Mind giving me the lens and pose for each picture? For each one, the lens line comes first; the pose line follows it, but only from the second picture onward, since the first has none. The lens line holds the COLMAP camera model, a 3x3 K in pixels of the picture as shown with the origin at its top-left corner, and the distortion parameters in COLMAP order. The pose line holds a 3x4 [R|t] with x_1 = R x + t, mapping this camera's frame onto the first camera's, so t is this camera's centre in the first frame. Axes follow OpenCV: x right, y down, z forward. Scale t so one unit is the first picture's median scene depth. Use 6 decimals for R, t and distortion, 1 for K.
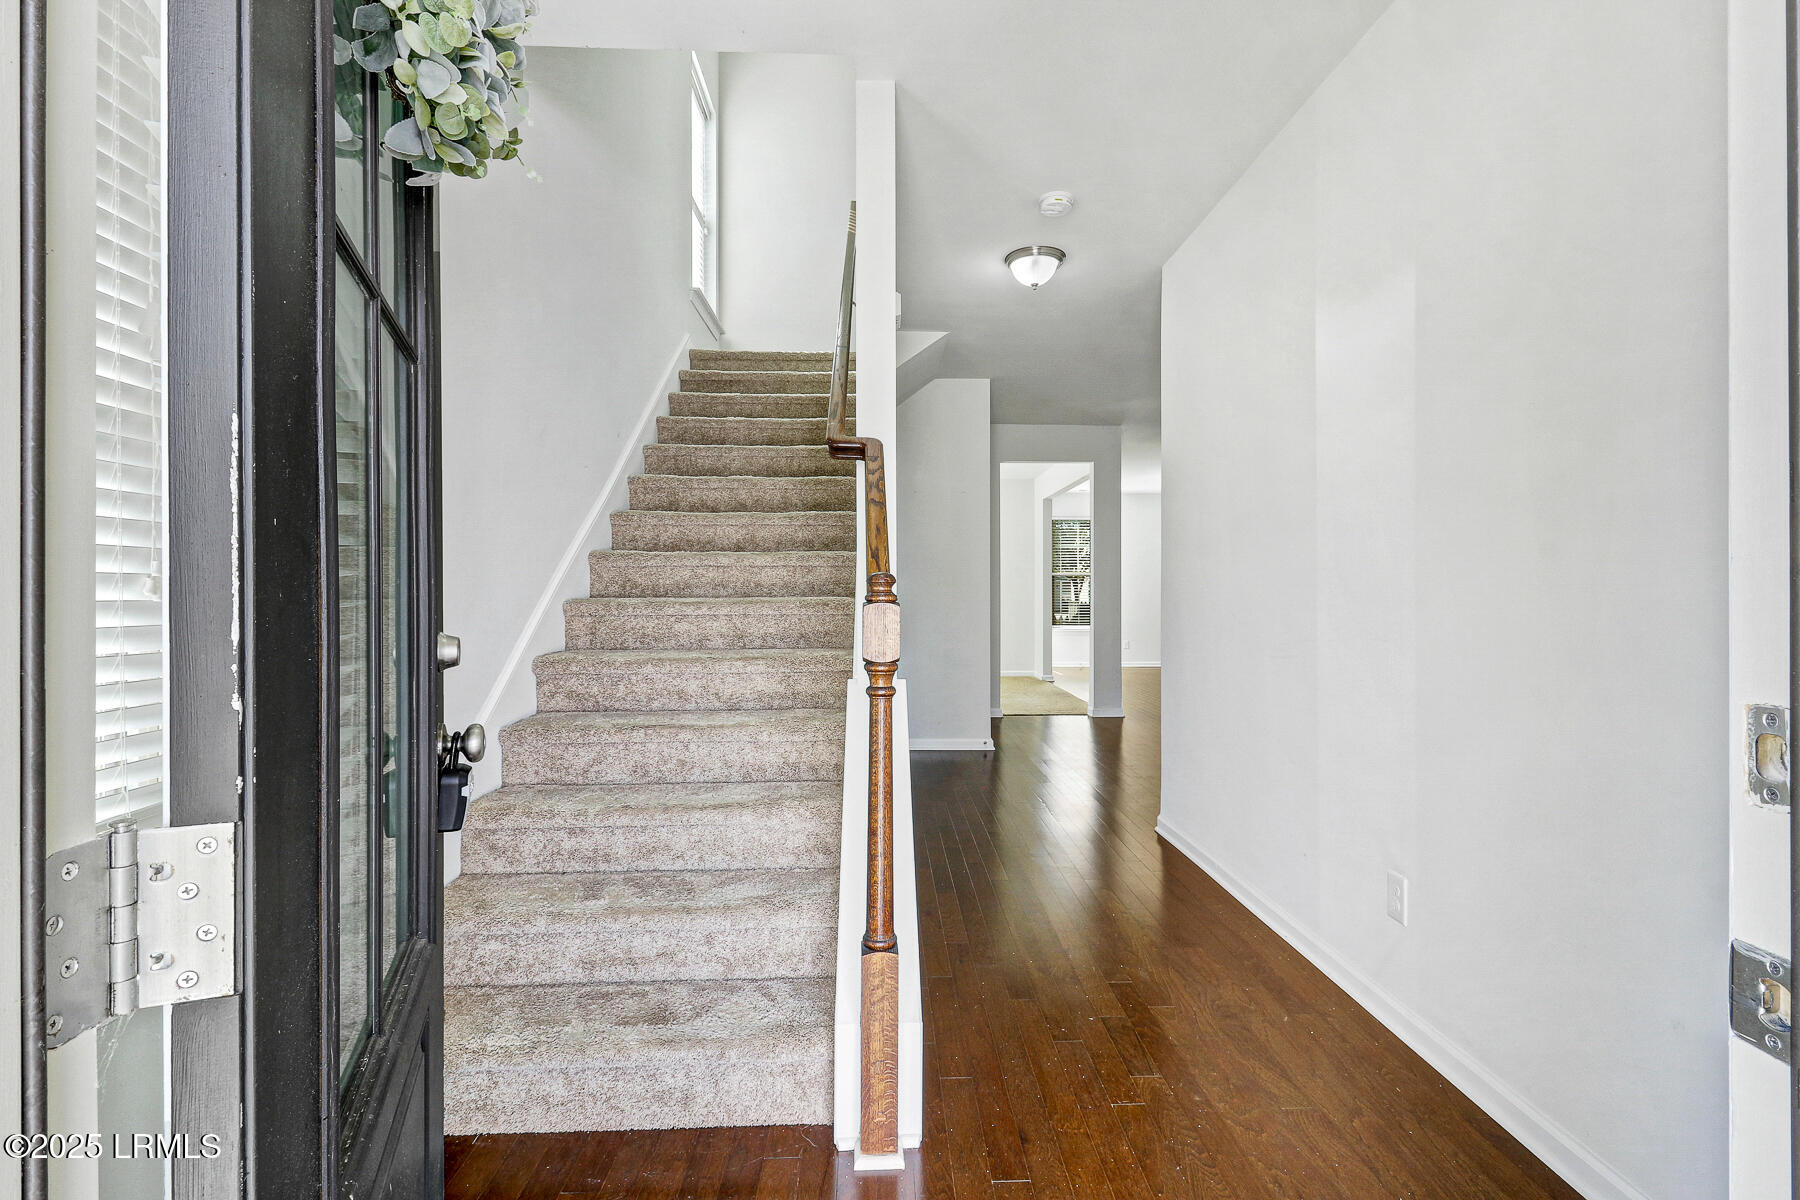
lens RADIAL K [[827.4, 0, 903.6], [0, 827.4, 596.3], [0, 0, 1]] dist [0.013954, -0.000210]
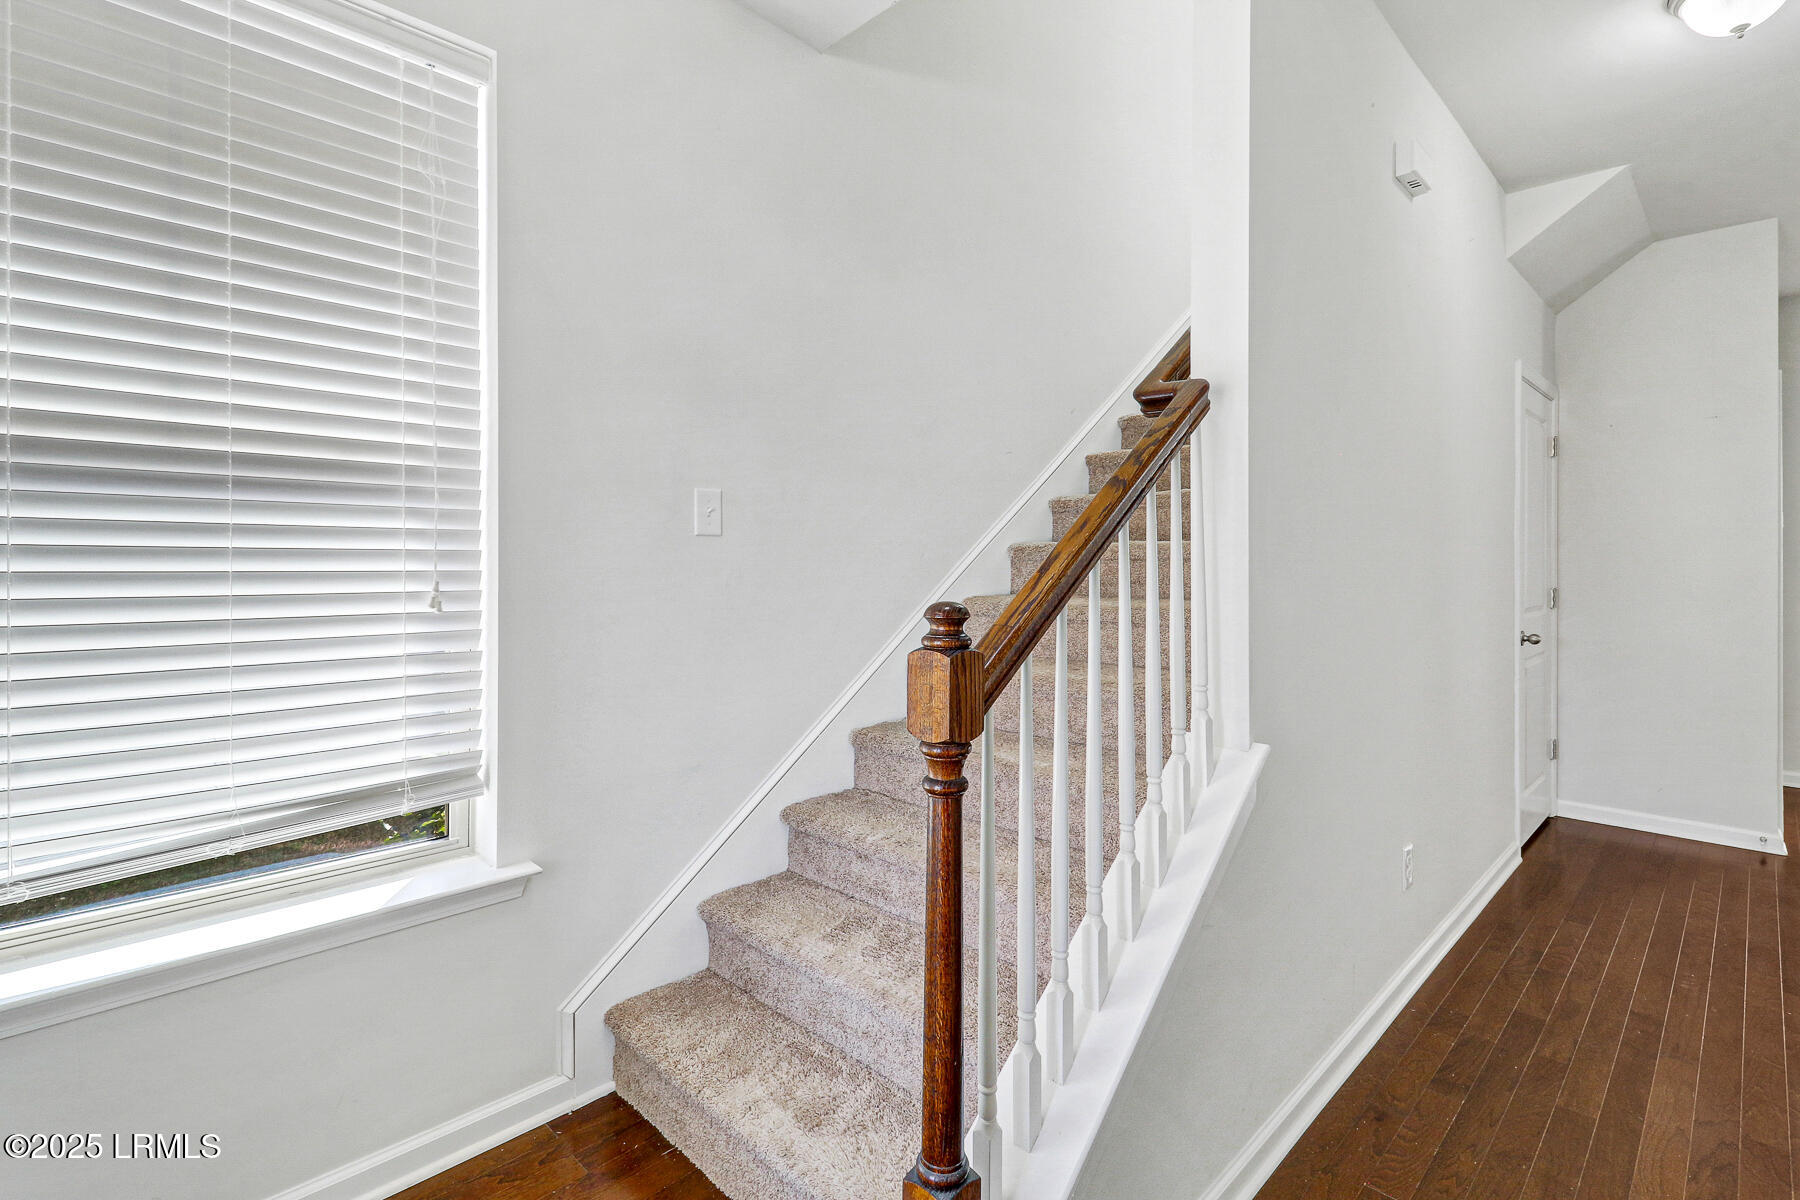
lens RADIAL K [[827.4, 0, 903.6], [0, 827.4, 596.3], [0, 0, 1]] dist [0.013954, -0.000210]
pose [[0.702249, 0.029291, -0.711329, 0.283705], [-0.014626, 0.999536, 0.026719, -0.030287], [0.711782, -0.008359, 0.702351, 0.389588]]
